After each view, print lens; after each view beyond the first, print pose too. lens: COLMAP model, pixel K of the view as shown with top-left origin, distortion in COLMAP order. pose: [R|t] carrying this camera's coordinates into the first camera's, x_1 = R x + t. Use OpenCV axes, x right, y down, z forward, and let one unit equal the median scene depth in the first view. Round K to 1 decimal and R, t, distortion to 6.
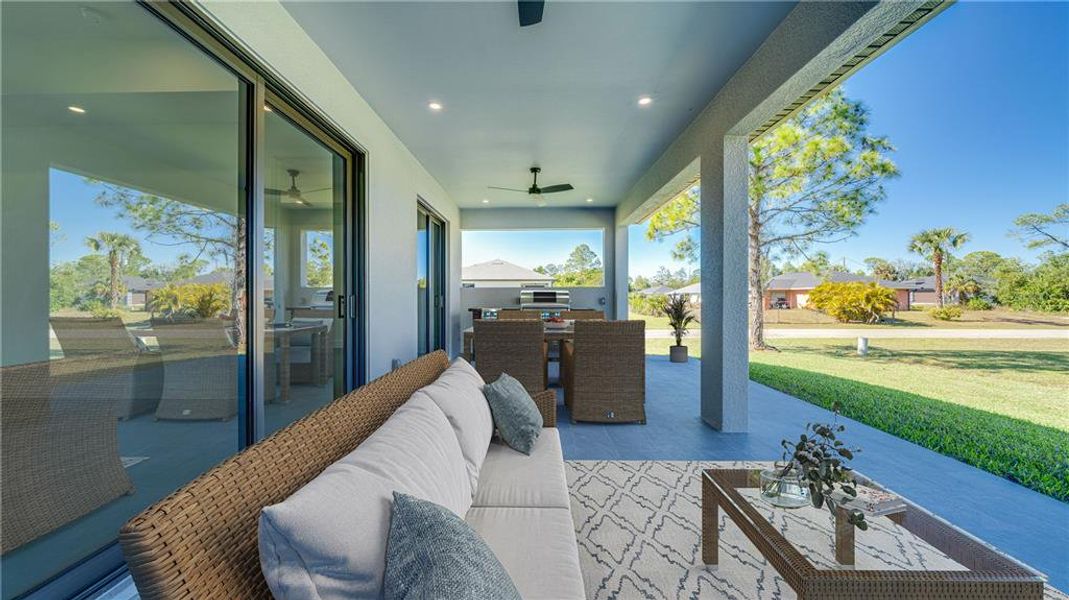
lens RADIAL K [[416.8, 0, 533.5], [0, 416.8, 297.9], [0, 0, 1]] dist [0.000603, 0.000006]
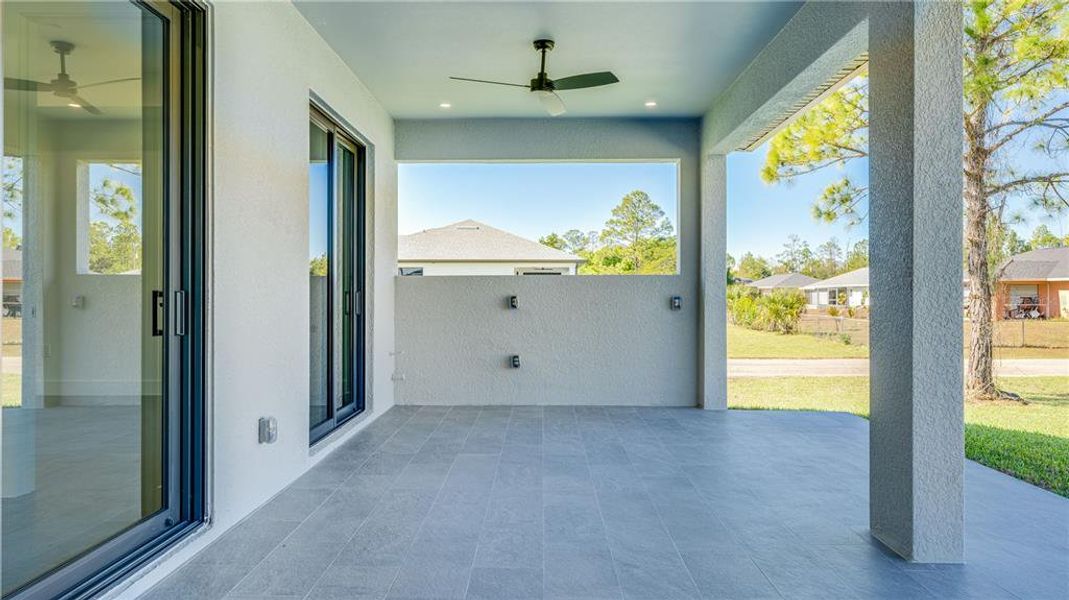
lens RADIAL K [[416.8, 0, 535.2], [0, 416.8, 301.1], [0, 0, 1]] dist [0.000603, 0.000006]
pose [[0.999949, 0.001767, 0.009991, -0.010432], [-0.001750, 0.999997, -0.001703, 0.006609], [-0.009994, 0.001685, 0.999949, 0.495398]]
